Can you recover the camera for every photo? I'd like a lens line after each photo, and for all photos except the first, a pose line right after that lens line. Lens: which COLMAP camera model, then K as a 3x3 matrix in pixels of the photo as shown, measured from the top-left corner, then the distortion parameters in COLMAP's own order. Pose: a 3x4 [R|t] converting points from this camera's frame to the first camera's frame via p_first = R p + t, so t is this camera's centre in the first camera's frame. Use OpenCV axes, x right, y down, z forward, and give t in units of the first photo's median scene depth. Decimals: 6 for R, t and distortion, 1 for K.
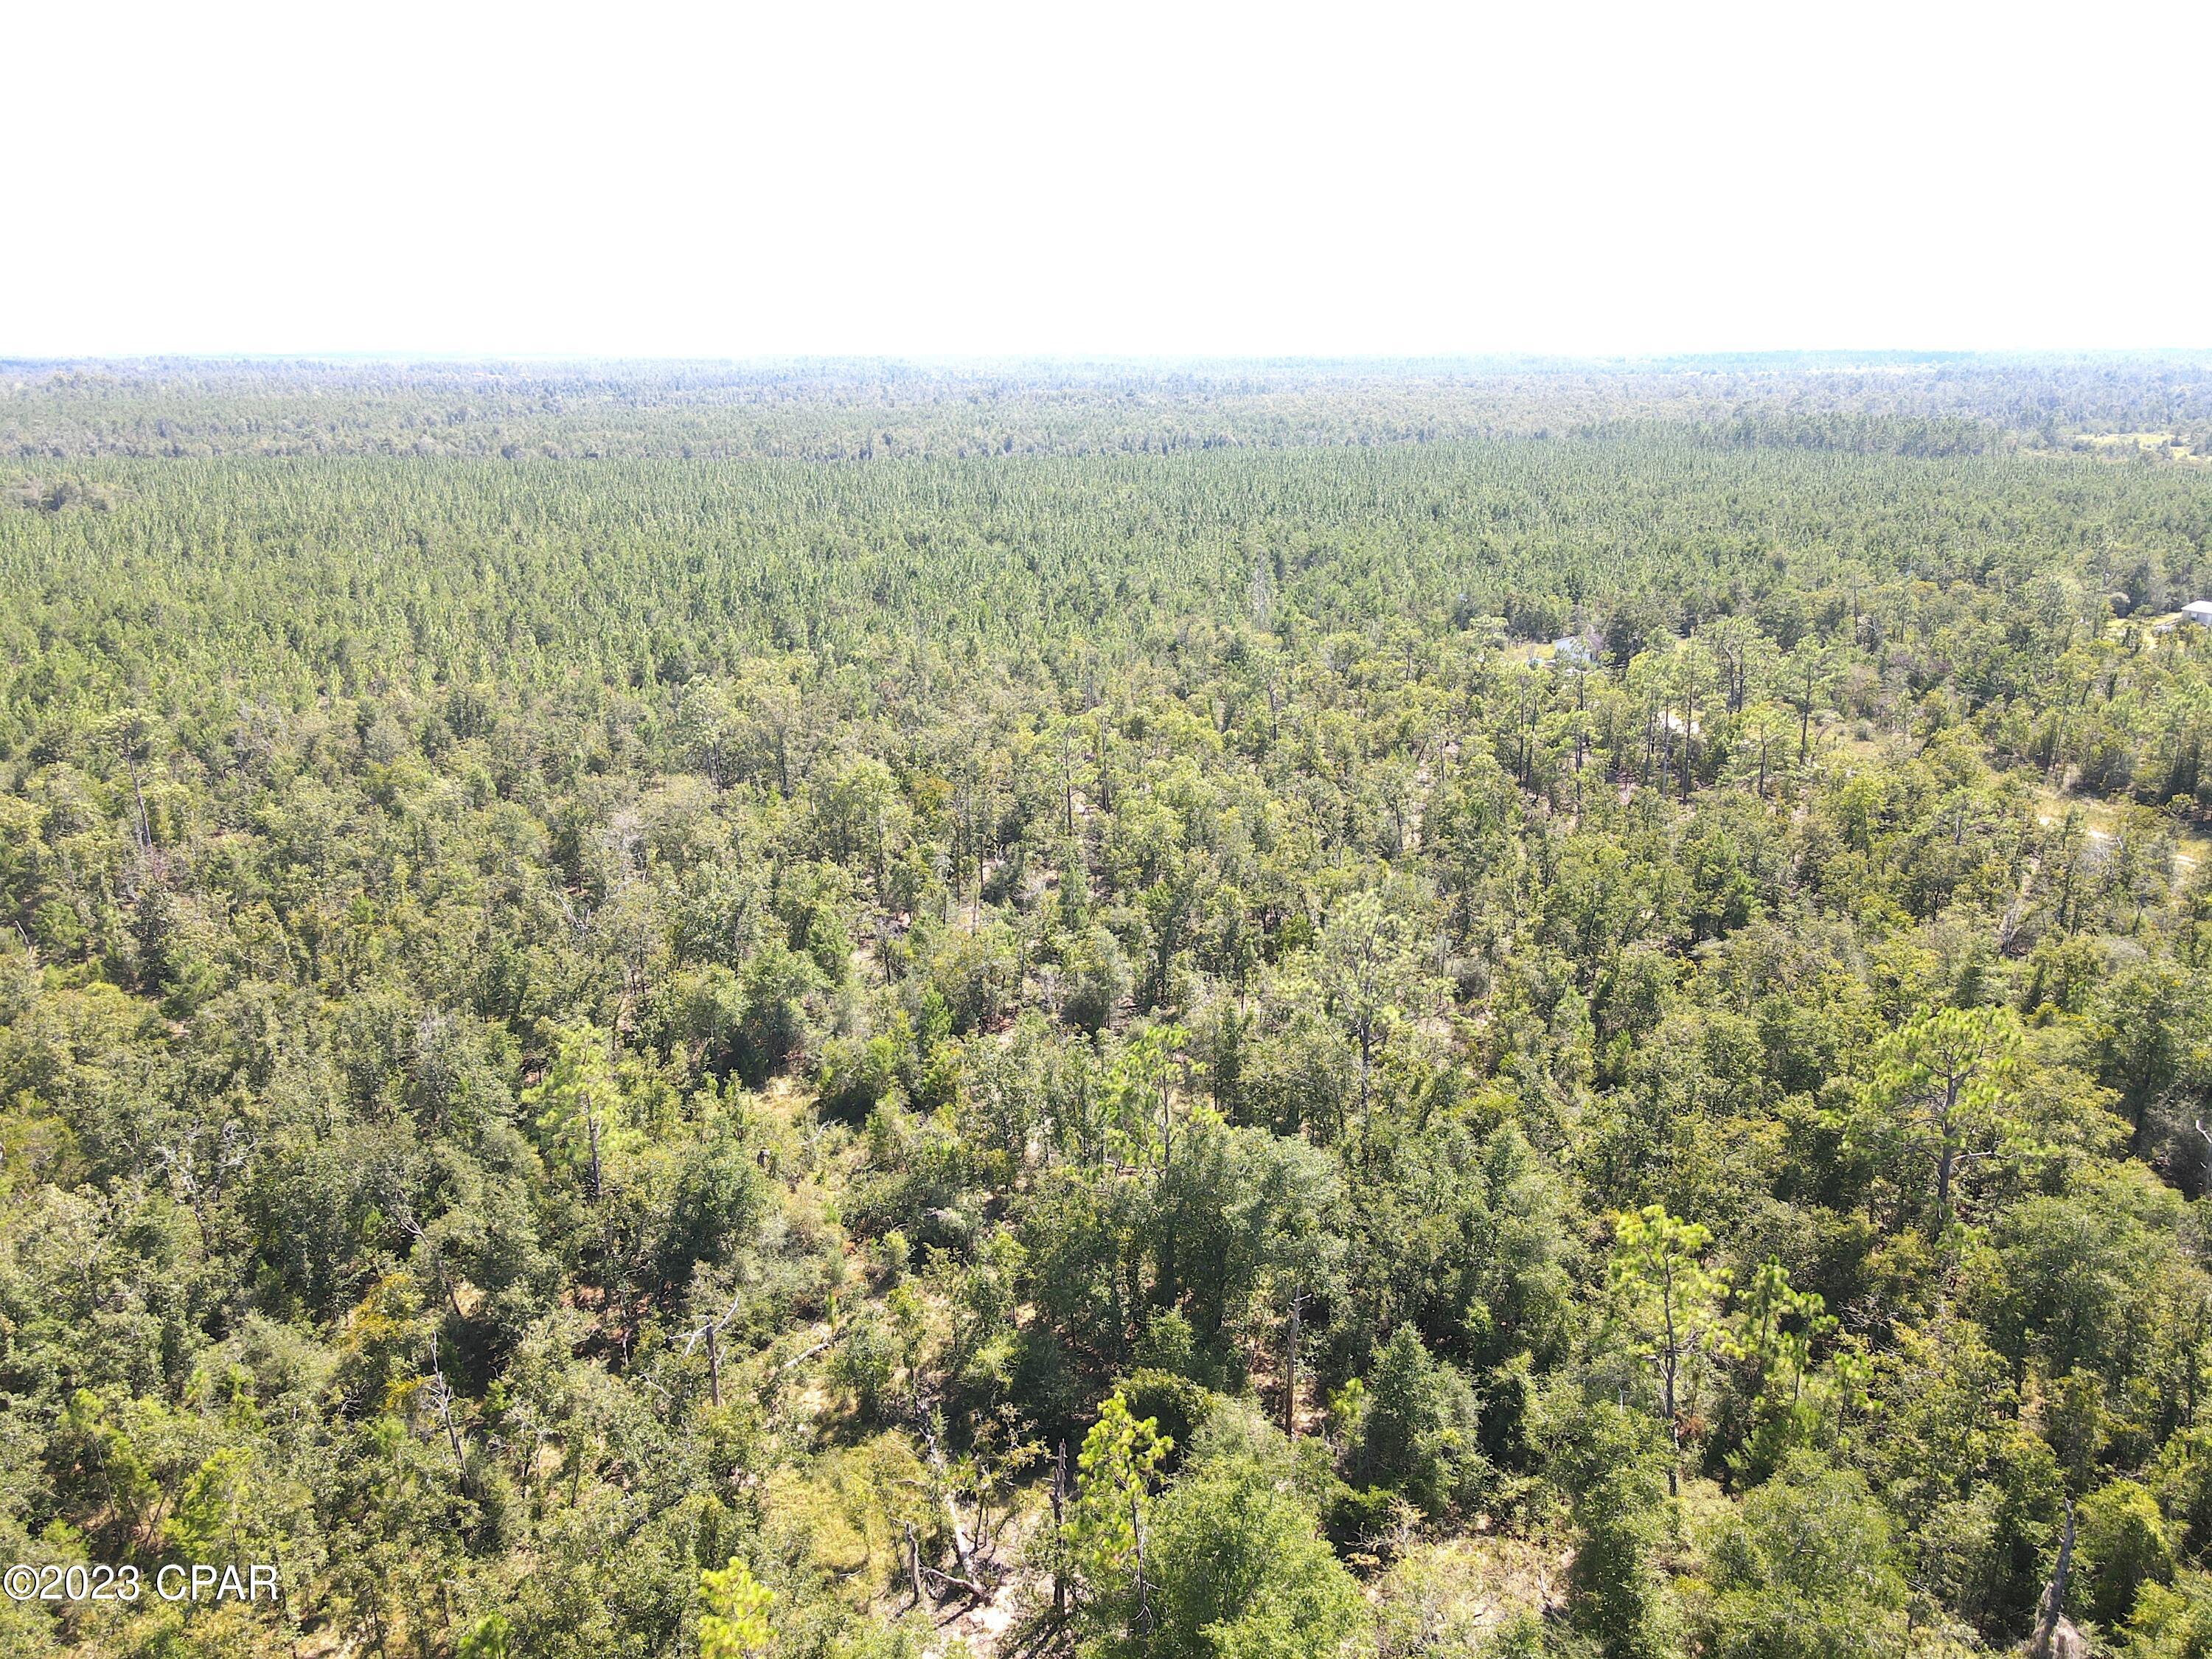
lens RADIAL K [[1637.1, 0, 1098.2], [0, 1637.1, 831.6], [0, 0, 1]] dist [0.013006, 0.009651]
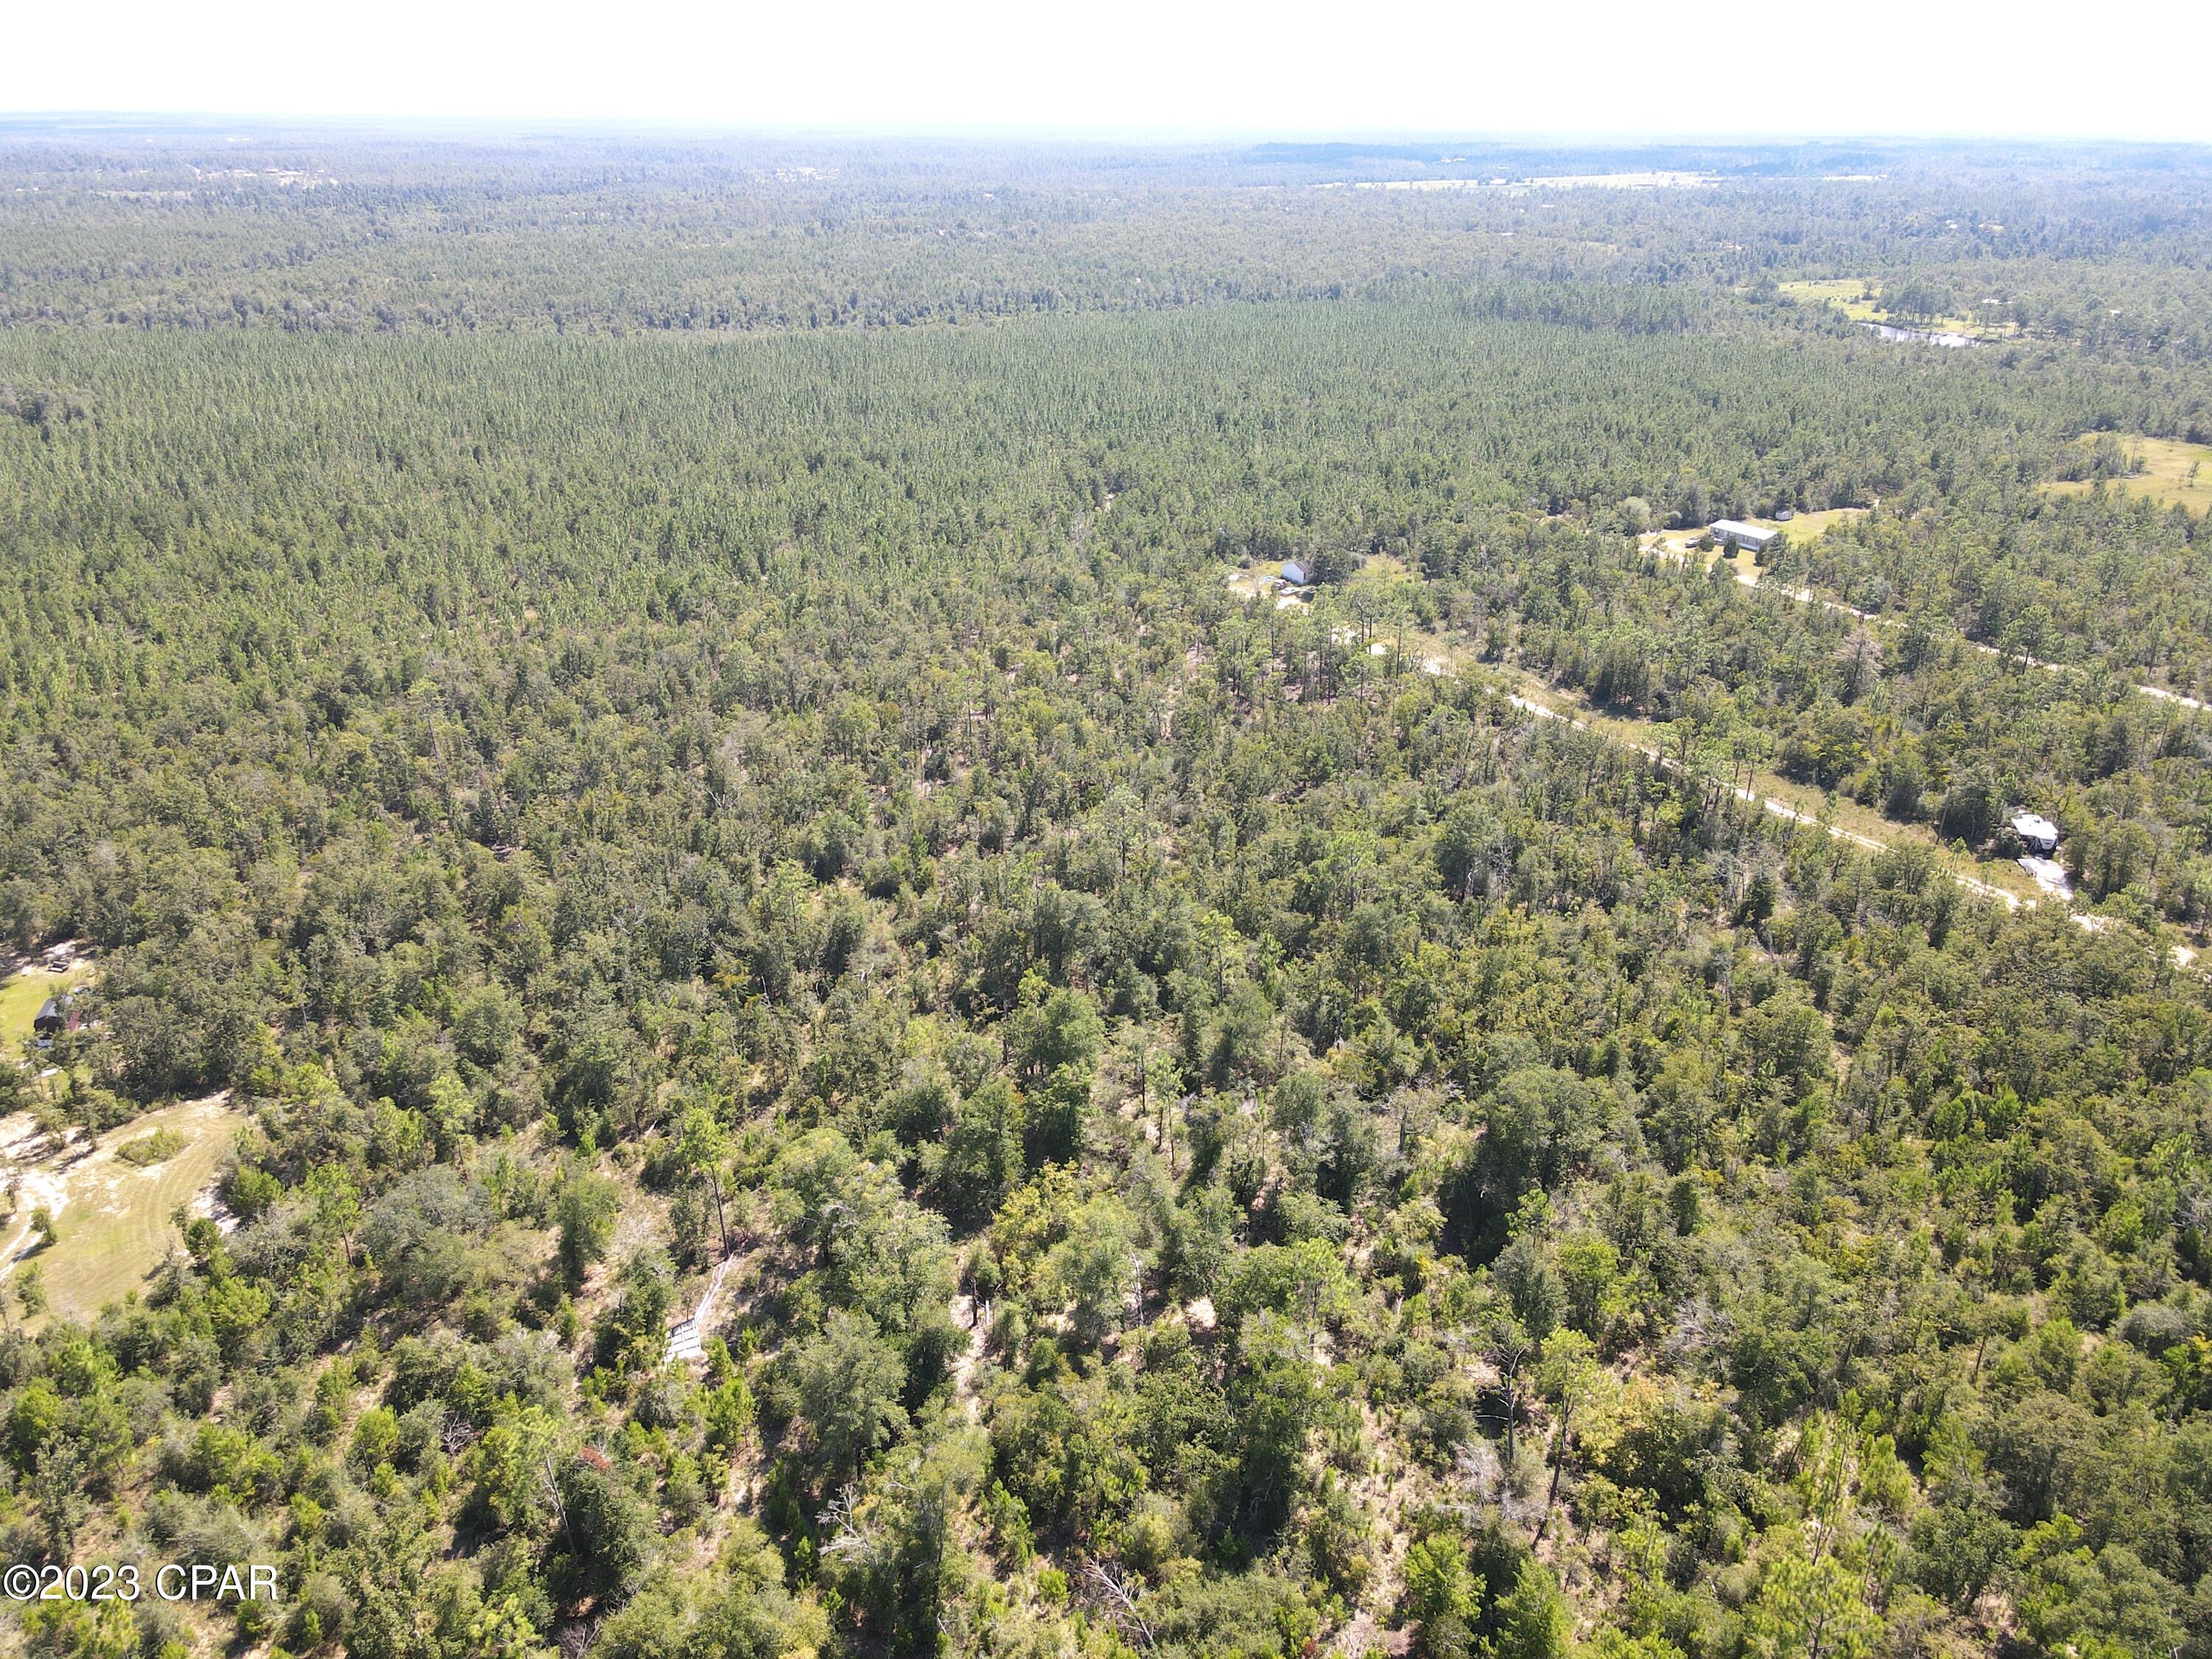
lens RADIAL K [[1637.1, 0, 1098.2], [0, 1637.1, 831.6], [0, 0, 1]] dist [0.013006, 0.009651]
pose [[0.994844, -0.033965, 0.095556, -0.075842], [0.021729, 0.991756, 0.126287, -0.166749], [-0.099057, -0.123559, 0.987381, -1.093697]]
